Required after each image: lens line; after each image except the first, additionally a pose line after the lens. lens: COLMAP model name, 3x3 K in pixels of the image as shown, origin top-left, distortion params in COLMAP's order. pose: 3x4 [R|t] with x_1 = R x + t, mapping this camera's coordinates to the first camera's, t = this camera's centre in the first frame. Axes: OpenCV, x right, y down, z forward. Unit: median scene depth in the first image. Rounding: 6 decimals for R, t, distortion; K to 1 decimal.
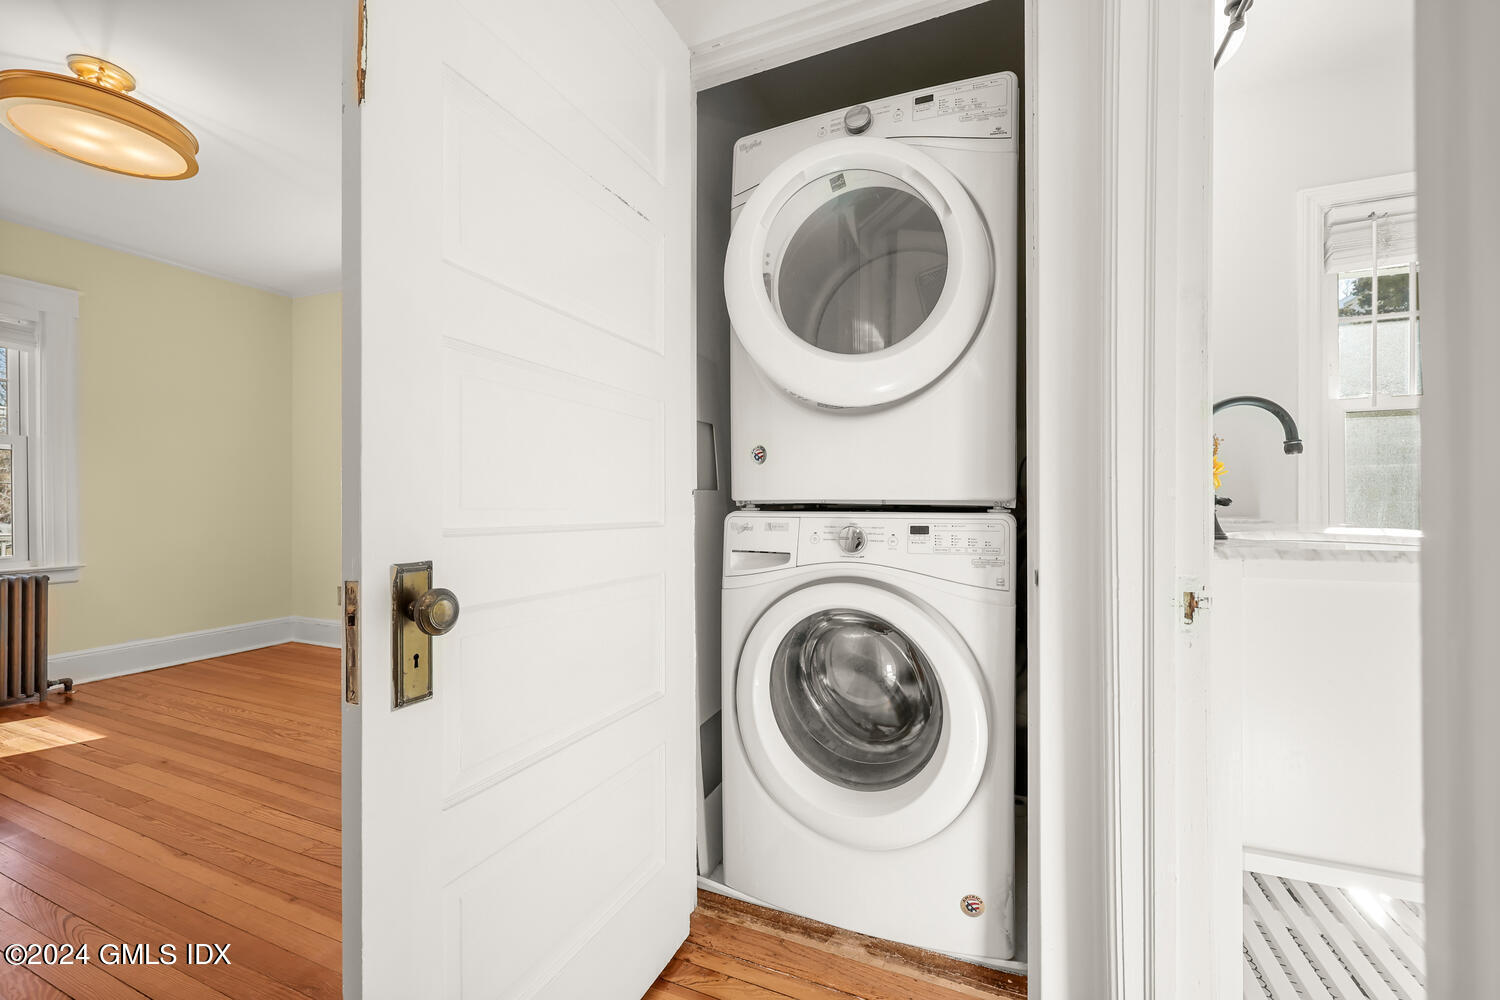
lens RADIAL K [[606.1, 0, 748.7], [0, 606.1, 502.5], [0, 0, 1]] dist [-0.003358, 0.000855]
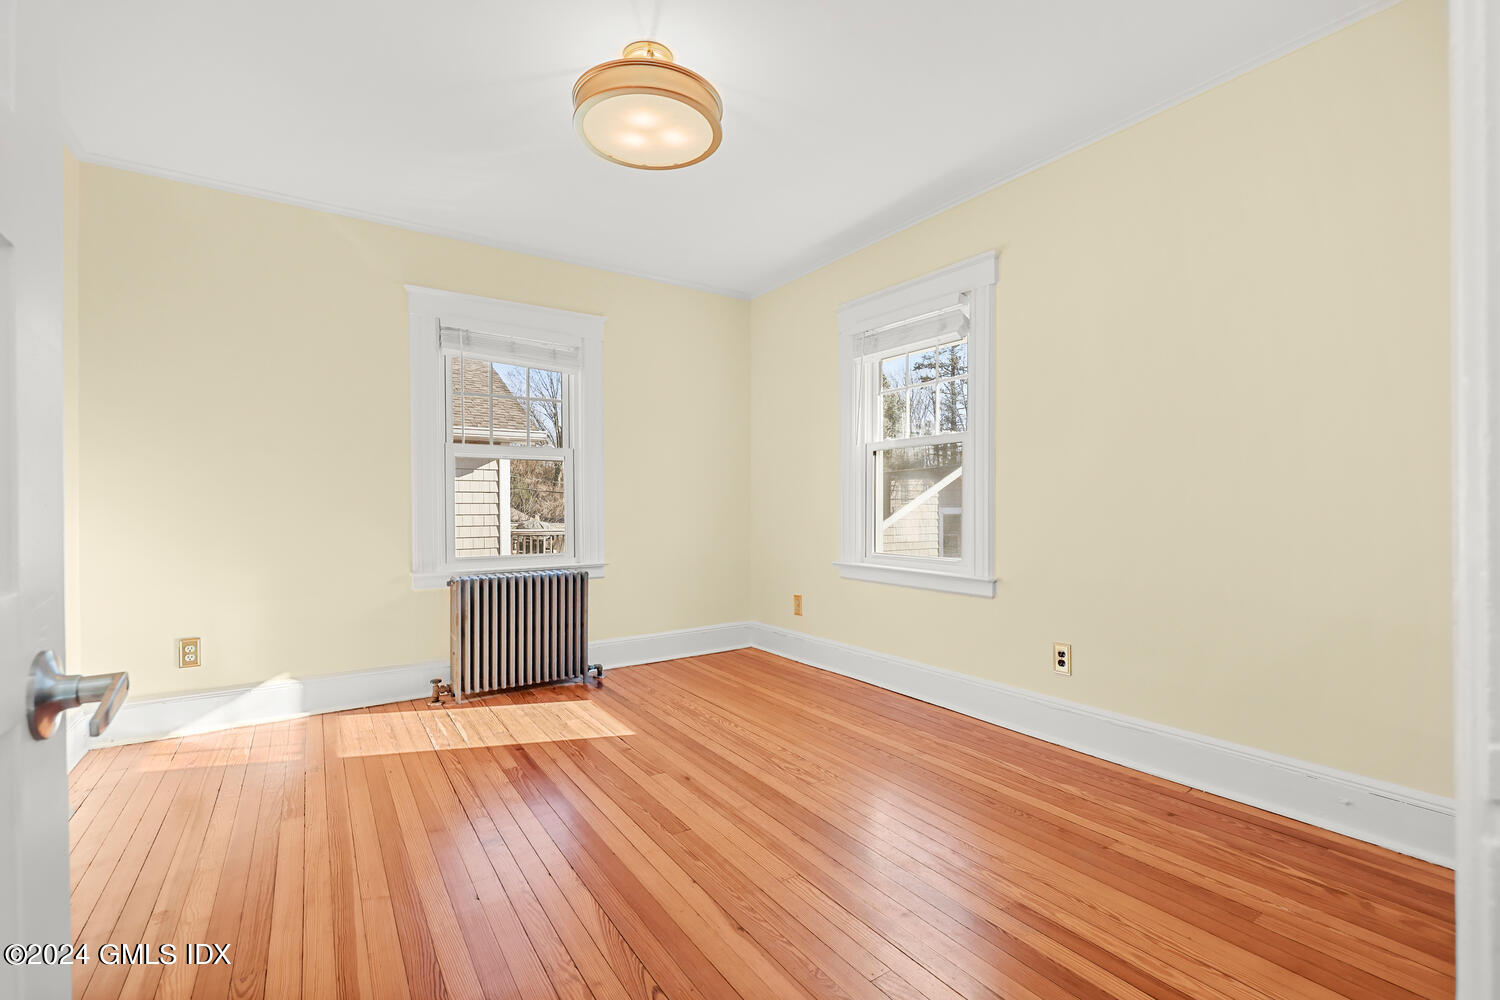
lens RADIAL K [[672.8, 0, 747.3], [0, 672.8, 499.8], [0, 0, 1]] dist [-0.002286, 0.001282]
pose [[0.832005, -0.008292, -0.554706, -0.245803], [0.004977, 0.999960, -0.007482, -0.001166], [0.554746, 0.003465, 0.832012, 0.139896]]
